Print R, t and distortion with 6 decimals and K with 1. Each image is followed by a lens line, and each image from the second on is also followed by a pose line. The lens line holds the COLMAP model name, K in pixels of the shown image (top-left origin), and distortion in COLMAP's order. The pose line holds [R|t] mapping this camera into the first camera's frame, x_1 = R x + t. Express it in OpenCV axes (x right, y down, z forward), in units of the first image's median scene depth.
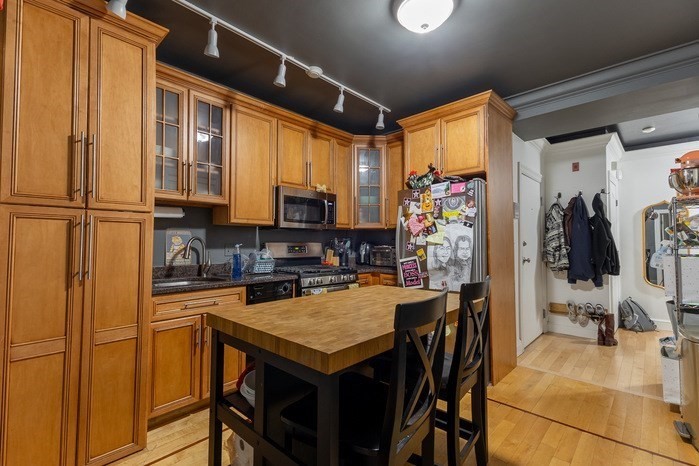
lens RADIAL K [[322.0, 0, 349.1], [0, 322.0, 229.9], [0, 0, 1]] dist [0.021549, -0.005178]
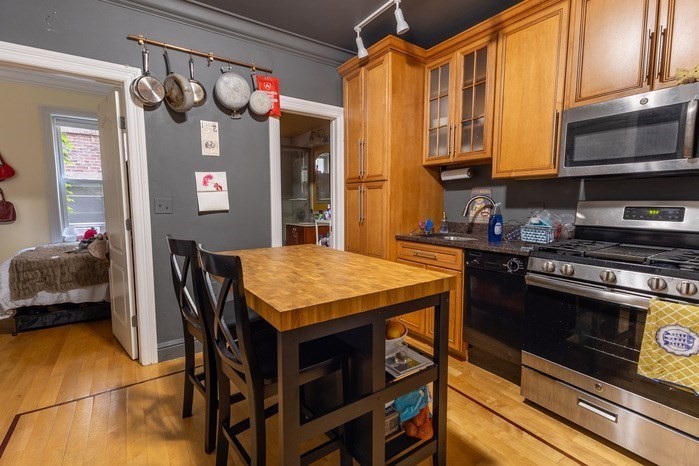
lens RADIAL K [[322.0, 0, 350.7], [0, 322.0, 232.2], [0, 0, 1]] dist [0.021549, -0.005178]
pose [[-0.219156, 0.091740, -0.971367, 0.580917], [0.033702, 0.995687, 0.086433, 0.034701], [0.975108, -0.013795, -0.221303, 0.826125]]
